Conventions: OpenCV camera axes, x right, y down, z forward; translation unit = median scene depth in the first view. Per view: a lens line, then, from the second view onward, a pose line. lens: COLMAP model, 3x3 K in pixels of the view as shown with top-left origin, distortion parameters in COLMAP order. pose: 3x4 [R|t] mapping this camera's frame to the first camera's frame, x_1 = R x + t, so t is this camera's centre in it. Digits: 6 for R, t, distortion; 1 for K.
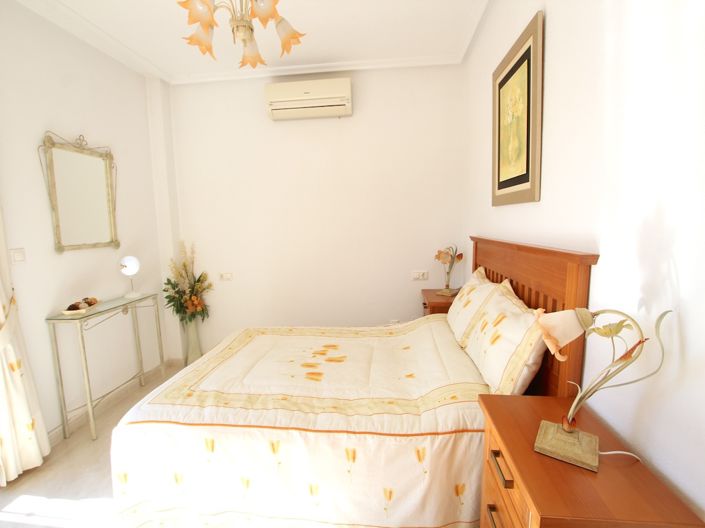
lens RADIAL K [[333.2, 0, 357.1], [0, 333.2, 267.4], [0, 0, 1]] dist [-0.020602, 0.000099]
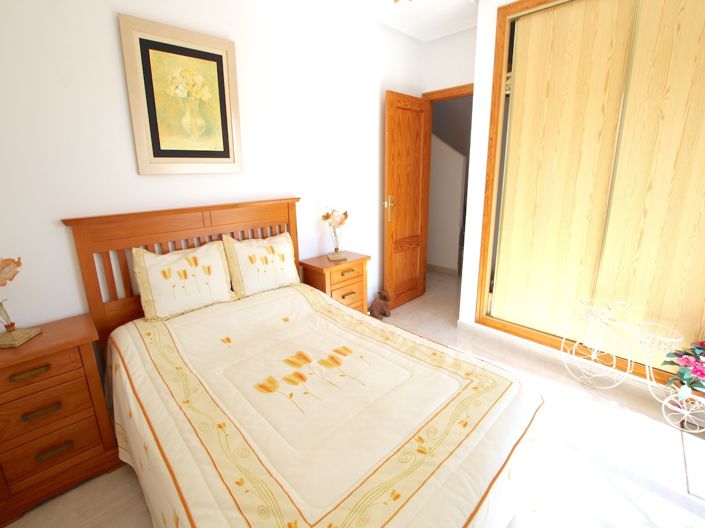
lens RADIAL K [[333.2, 0, 357.1], [0, 333.2, 267.4], [0, 0, 1]] dist [-0.020602, 0.000099]
pose [[-0.766118, -0.135965, 0.628153, -0.770208], [0.127532, 0.925771, 0.355927, -0.239330], [-0.629920, 0.352792, -0.691910, 1.649991]]
